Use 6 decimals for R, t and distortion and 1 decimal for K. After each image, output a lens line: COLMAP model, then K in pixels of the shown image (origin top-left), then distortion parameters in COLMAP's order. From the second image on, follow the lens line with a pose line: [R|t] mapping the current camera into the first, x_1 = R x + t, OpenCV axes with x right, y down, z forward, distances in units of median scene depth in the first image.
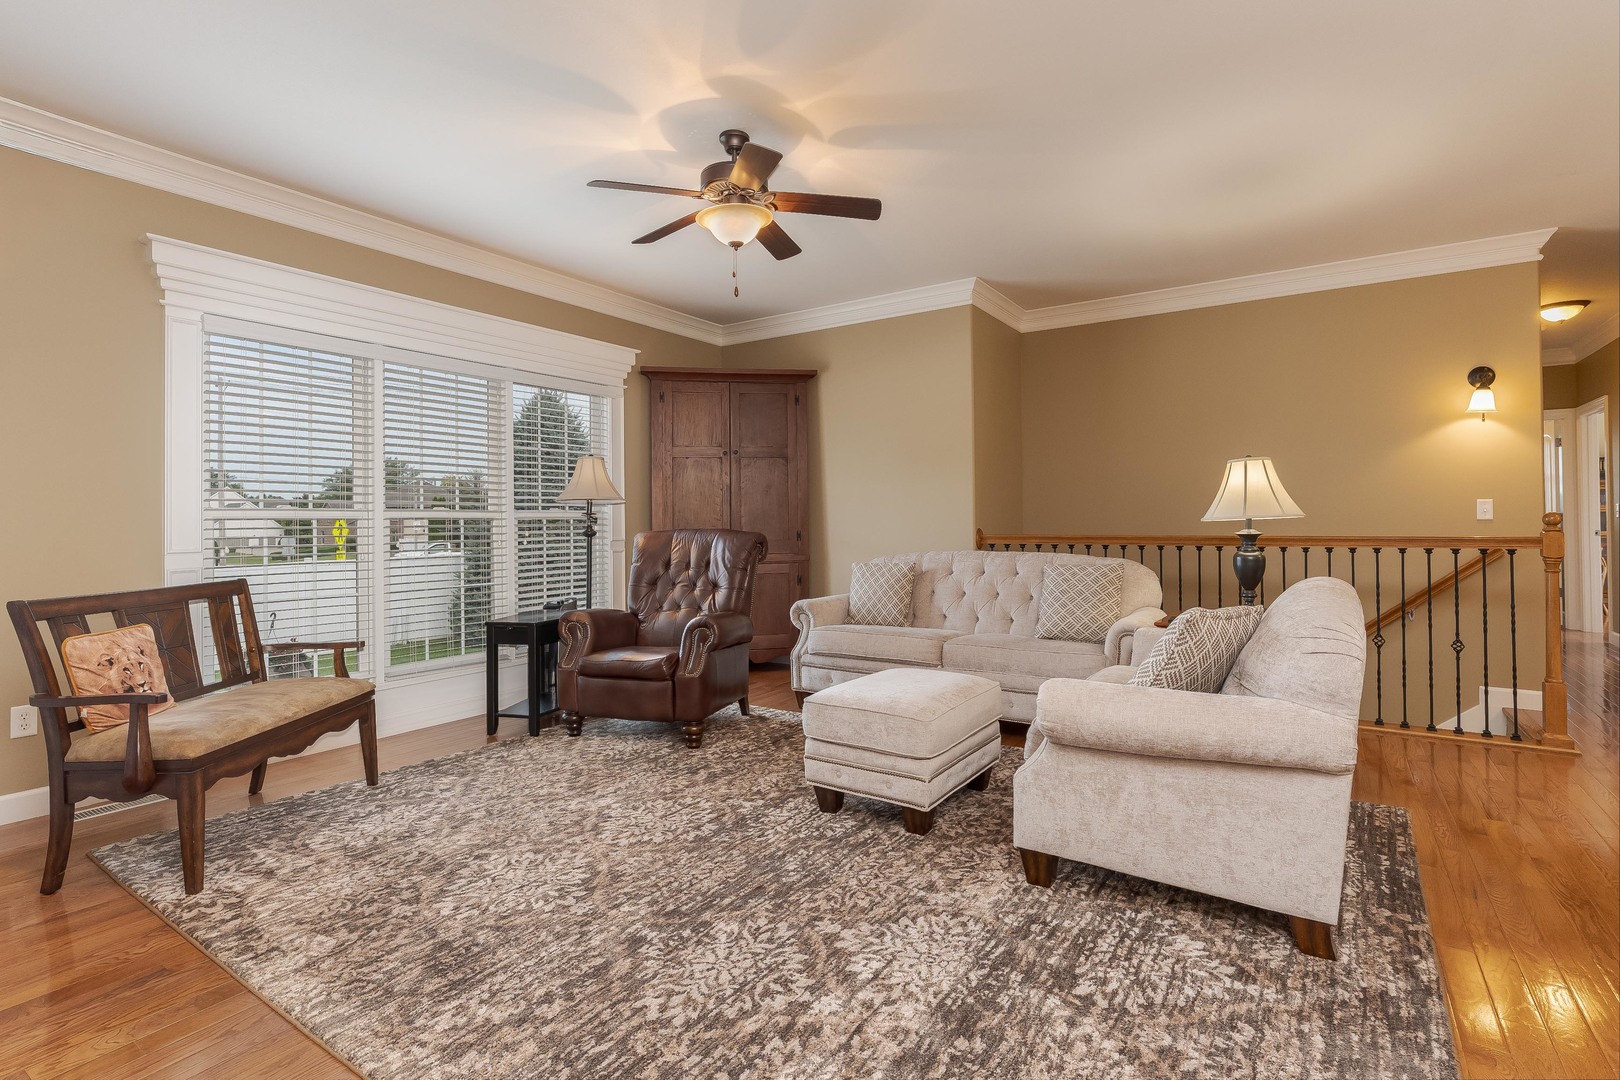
lens RADIAL K [[842.3, 0, 816.2], [0, 842.3, 530.0], [0, 0, 1]] dist [0.004779, 0.000366]
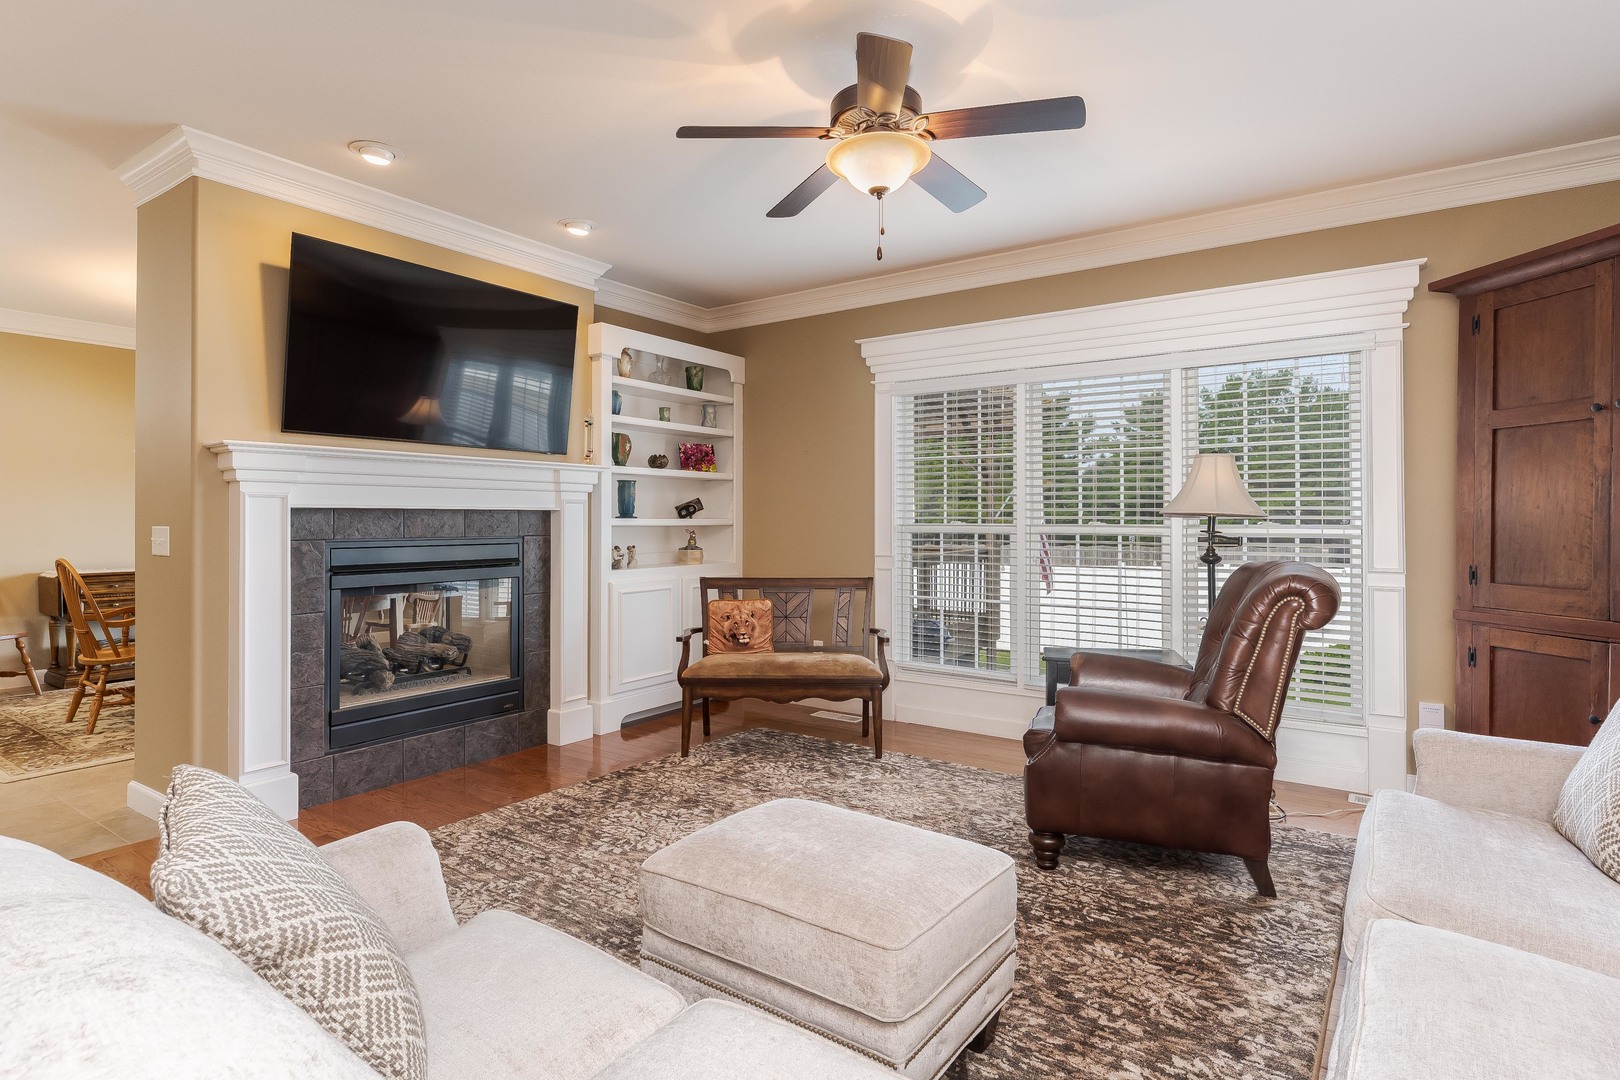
lens RADIAL K [[850.1, 0, 843.9], [0, 850.1, 521.1], [0, 0, 1]] dist [-0.001578, -0.000197]
pose [[-0.057953, 0.012072, -0.998246, 0.915290], [-0.009649, 0.999873, 0.012652, -0.066689], [0.998273, 0.010366, -0.057829, 1.374112]]
